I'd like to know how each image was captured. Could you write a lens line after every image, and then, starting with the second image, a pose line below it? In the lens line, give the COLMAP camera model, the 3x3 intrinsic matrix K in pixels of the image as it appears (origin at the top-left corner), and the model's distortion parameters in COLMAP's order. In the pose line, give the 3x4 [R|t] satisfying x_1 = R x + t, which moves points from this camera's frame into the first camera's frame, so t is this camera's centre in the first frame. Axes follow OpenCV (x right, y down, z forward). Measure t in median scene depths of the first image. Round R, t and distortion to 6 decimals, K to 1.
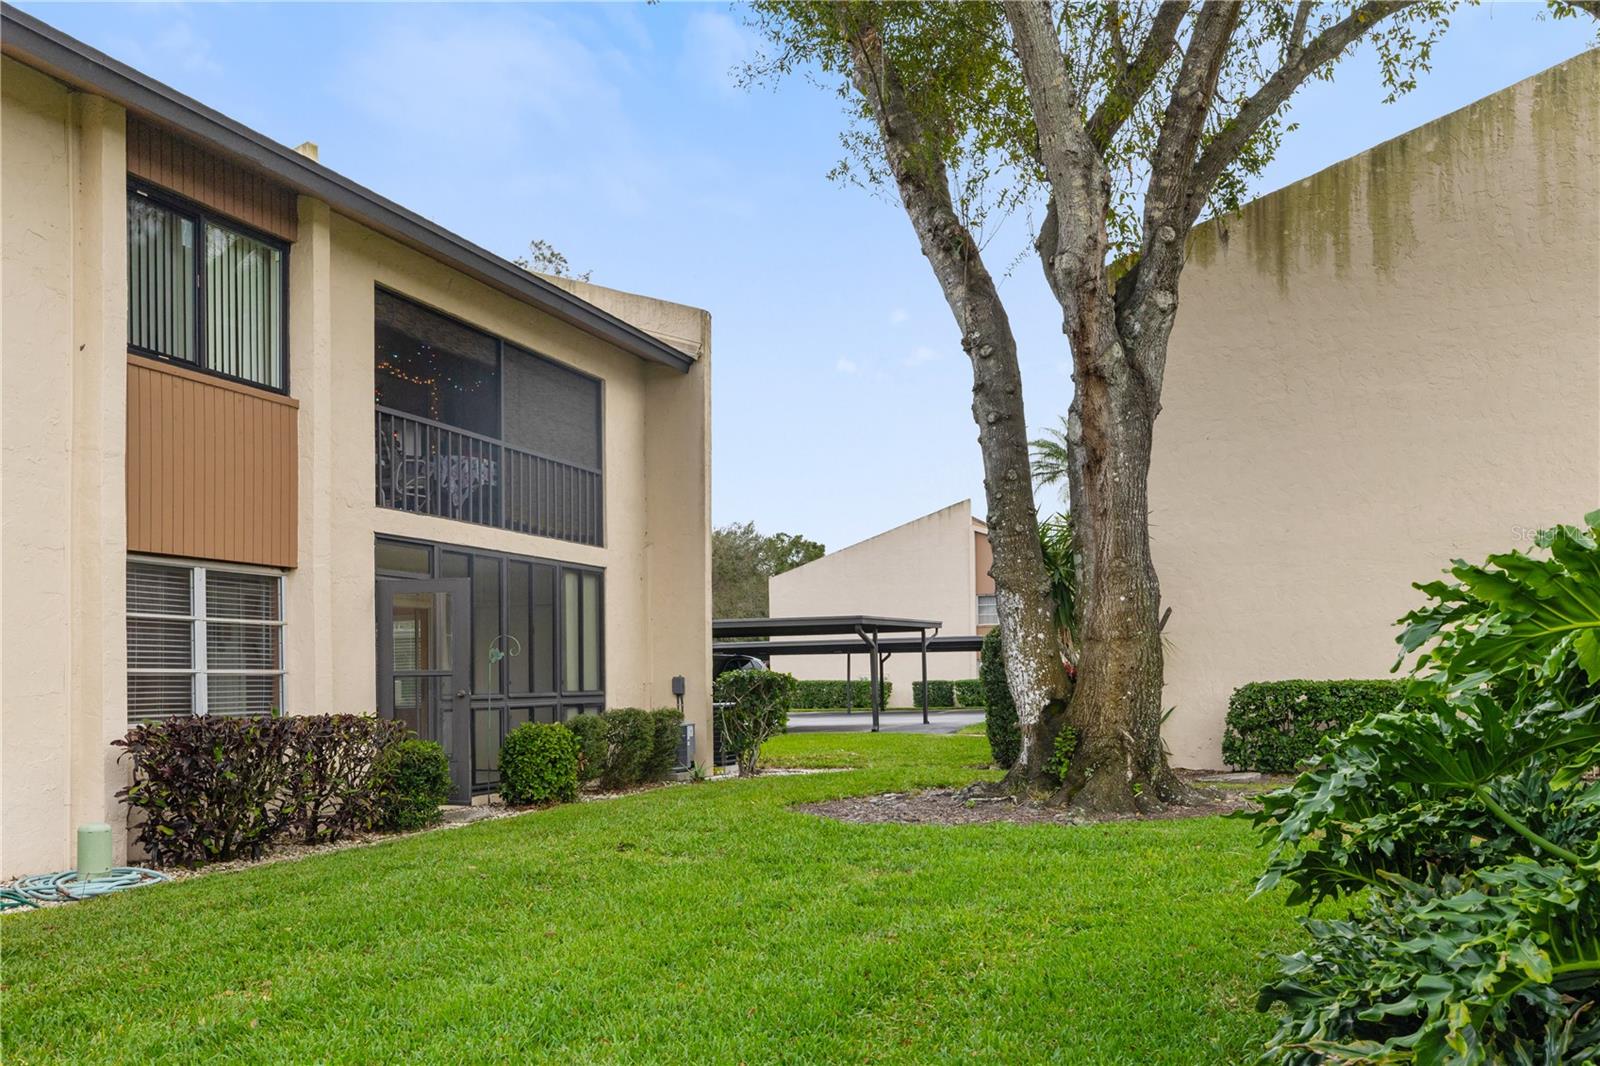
lens RADIAL K [[1369.9, 0, 800.0], [0, 1369.9, 533.0], [0, 0, 1]] dist [0.001376, -0.000009]
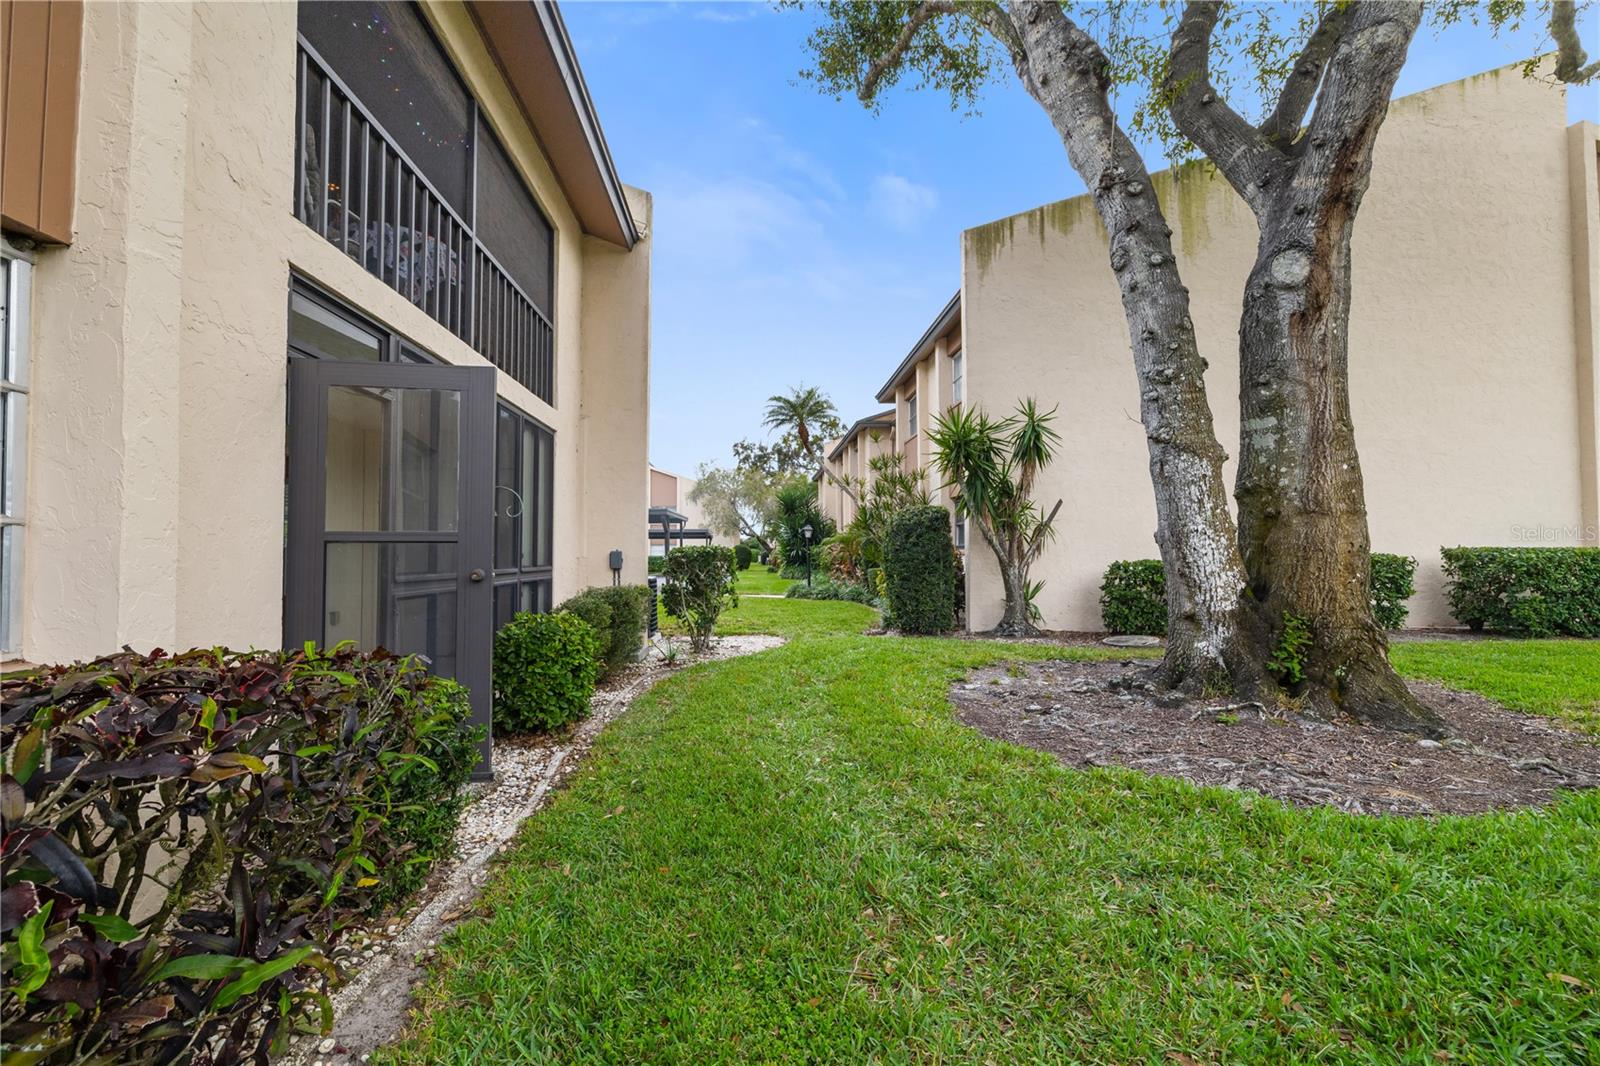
lens RADIAL K [[679.7, 0, 793.2], [0, 679.7, 501.6], [0, 0, 1]] dist [-0.000897, 0.000024]
pose [[0.911651, 0.042810, 0.408731, -0.236456], [-0.053577, 0.998452, 0.014924, 0.074818], [-0.407459, -0.035504, 0.912533, 0.680773]]
